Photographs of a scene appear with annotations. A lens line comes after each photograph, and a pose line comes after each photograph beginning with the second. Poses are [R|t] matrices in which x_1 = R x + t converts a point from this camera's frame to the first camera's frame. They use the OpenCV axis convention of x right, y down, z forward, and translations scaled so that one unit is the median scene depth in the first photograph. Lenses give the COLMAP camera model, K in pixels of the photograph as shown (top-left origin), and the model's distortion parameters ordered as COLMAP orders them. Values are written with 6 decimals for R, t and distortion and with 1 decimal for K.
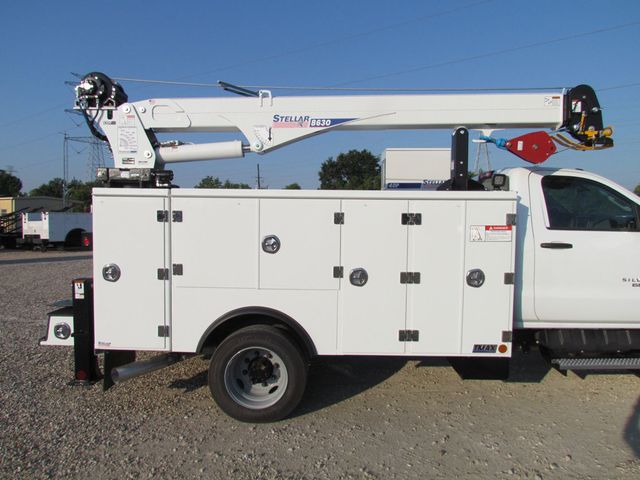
lens RADIAL K [[453.9, 0, 320.0], [0, 453.9, 240.0], [0, 0, 1]] dist [-0.004384, -0.000637]
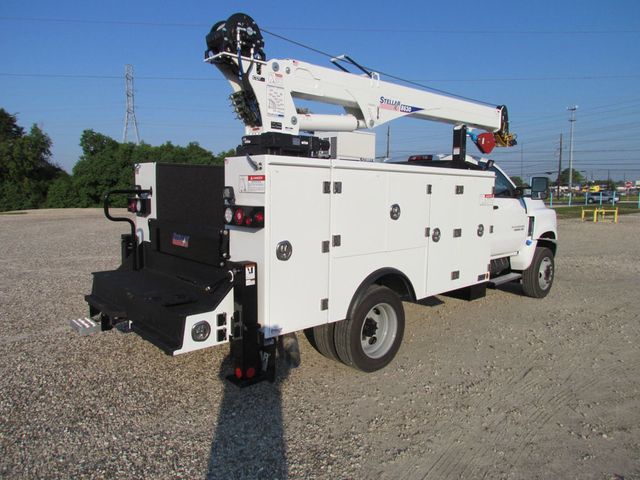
lens RADIAL K [[448.0, 0, 317.7], [0, 448.0, 236.9], [0, 0, 1]] dist [-0.008346, 0.002655]
pose [[0.722510, -0.074345, 0.687351, -0.993768], [0.034596, 0.996844, 0.071454, -0.015621], [-0.690494, -0.027847, 0.722802, 0.302348]]
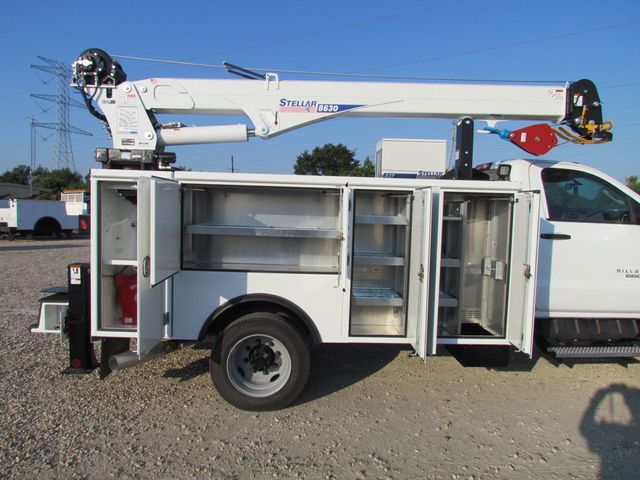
lens RADIAL K [[453.9, 0, 319.0], [0, 453.9, 239.9], [0, 0, 1]] dist [-0.004698, -0.002996]
pose [[0.998188, 0.014503, 0.058392, -0.071201], [-0.015261, 0.999805, 0.012549, 0.015751], [-0.058199, -0.013418, 0.998215, 0.011292]]
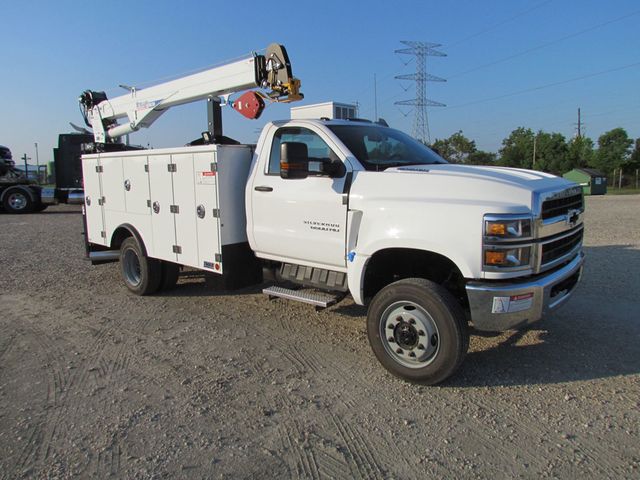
lens RADIAL K [[448.0, 0, 317.7], [0, 448.0, 236.9], [0, 0, 1]] dist [-0.008346, 0.002655]
pose [[0.759654, 0.081464, -0.645205, 1.405463], [-0.018870, 0.994467, 0.103344, 0.013982], [0.650054, -0.066331, 0.756988, 0.207801]]
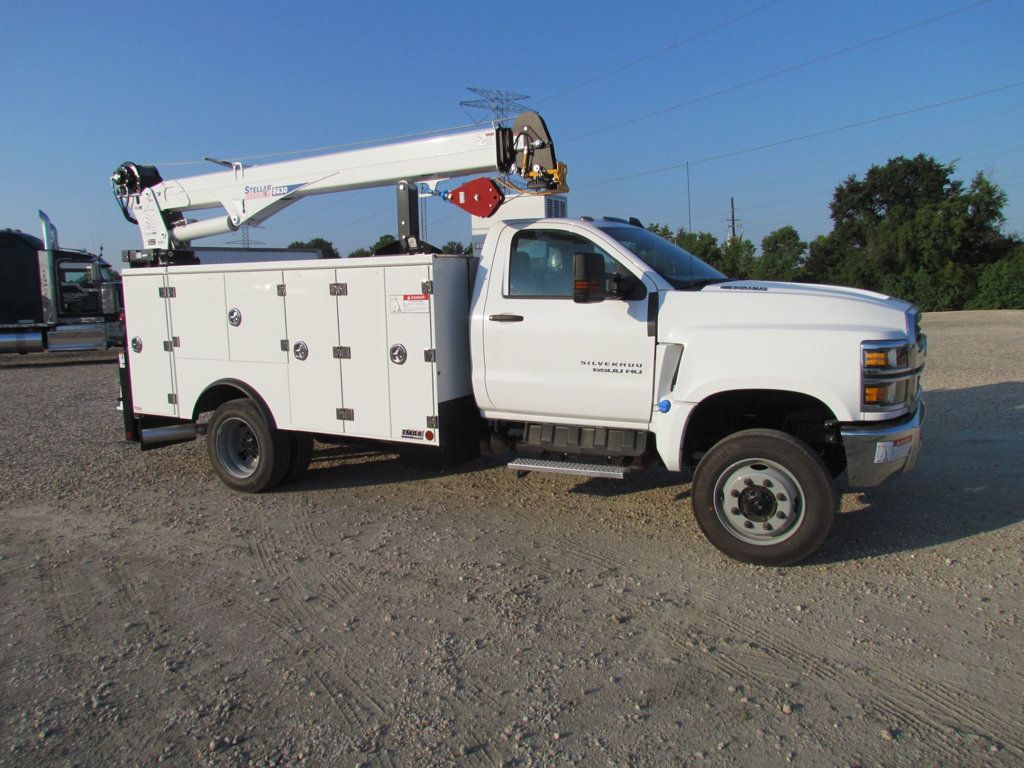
lens RADIAL K [[716.7, 0, 508.3], [0, 716.7, 379.1], [0, 0, 1]] dist [-0.008346, 0.002655]
pose [[0.889851, 0.032821, -0.455069, 1.130369], [0.003130, 0.996947, 0.078024, 0.021991], [0.456240, -0.070854, 0.887031, -0.150280]]
